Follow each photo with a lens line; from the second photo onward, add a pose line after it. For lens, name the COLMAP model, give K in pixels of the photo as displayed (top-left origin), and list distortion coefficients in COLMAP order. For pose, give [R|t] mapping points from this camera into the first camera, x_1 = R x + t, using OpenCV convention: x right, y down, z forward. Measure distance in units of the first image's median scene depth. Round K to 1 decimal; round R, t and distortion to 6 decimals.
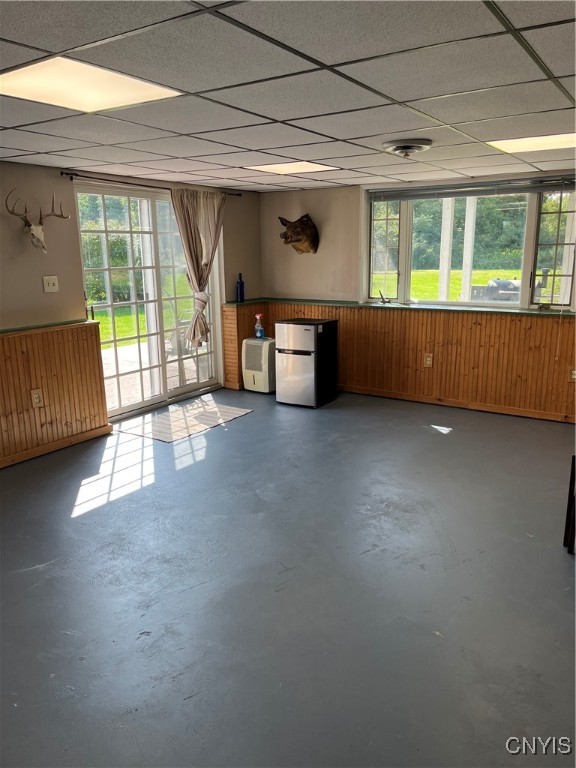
lens RADIAL K [[587.0, 0, 288.0], [0, 587.0, 384.0], [0, 0, 1]] dist [0.042674, -0.006955]
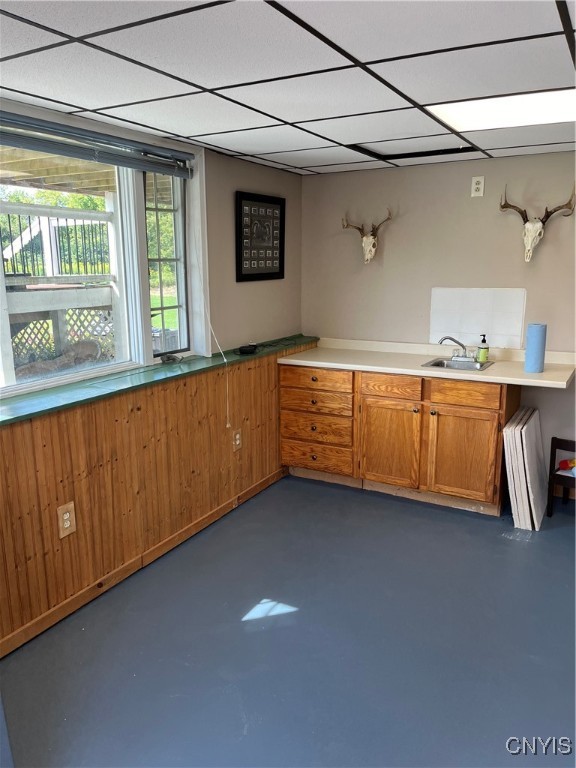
lens RADIAL K [[587.0, 0, 288.0], [0, 587.0, 384.0], [0, 0, 1]] dist [0.042674, -0.006955]
pose [[-0.057187, -0.195456, 0.979044, -0.184717], [0.240412, 0.949095, 0.203520, -0.189538], [-0.968985, 0.247013, -0.007286, 0.837891]]
